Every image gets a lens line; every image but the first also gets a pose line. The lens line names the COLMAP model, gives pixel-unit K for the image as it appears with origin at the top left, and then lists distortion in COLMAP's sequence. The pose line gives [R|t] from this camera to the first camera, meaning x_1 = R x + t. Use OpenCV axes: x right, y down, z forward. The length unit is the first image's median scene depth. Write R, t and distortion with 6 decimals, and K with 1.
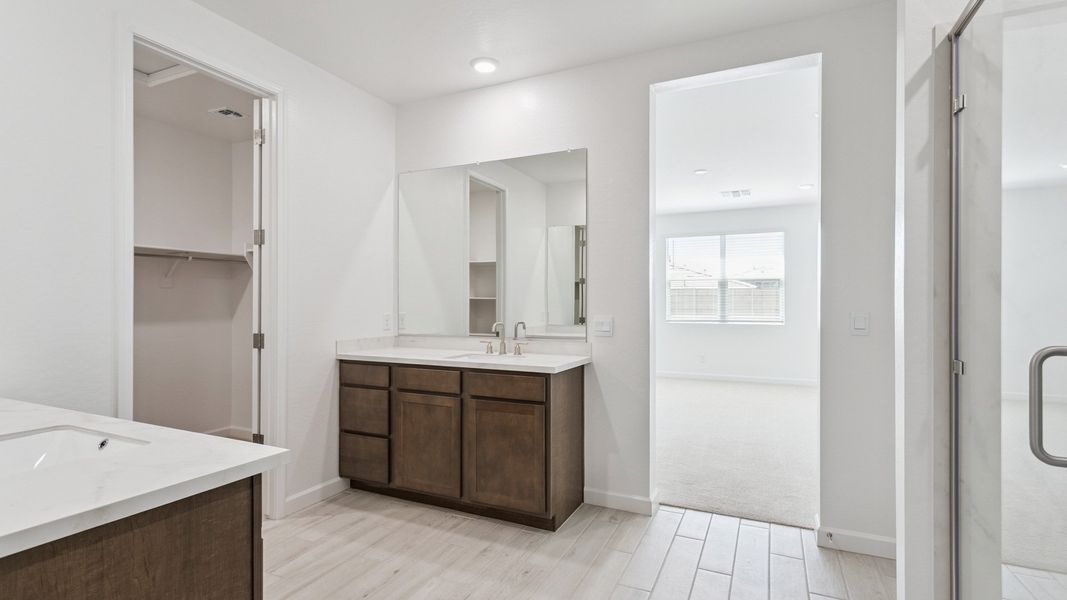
lens RADIAL K [[504.0, 0, 533.5], [0, 504.0, 300.0], [0, 0, 1]] dist [-0.000096, -0.000400]
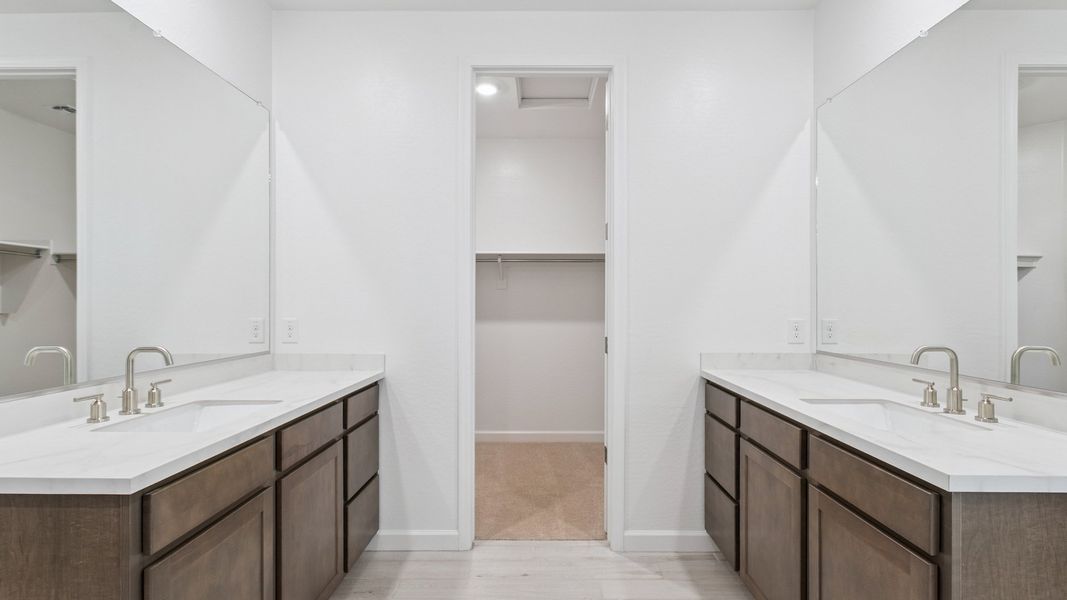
lens RADIAL K [[504.0, 0, 533.5], [0, 504.0, 300.0], [0, 0, 1]] dist [-0.000096, -0.000400]
pose [[0.423391, -0.004366, -0.905937, 0.228751], [0.004051, 0.999988, -0.002925, 0.001610], [0.905938, -0.002432, 0.423403, 0.507004]]
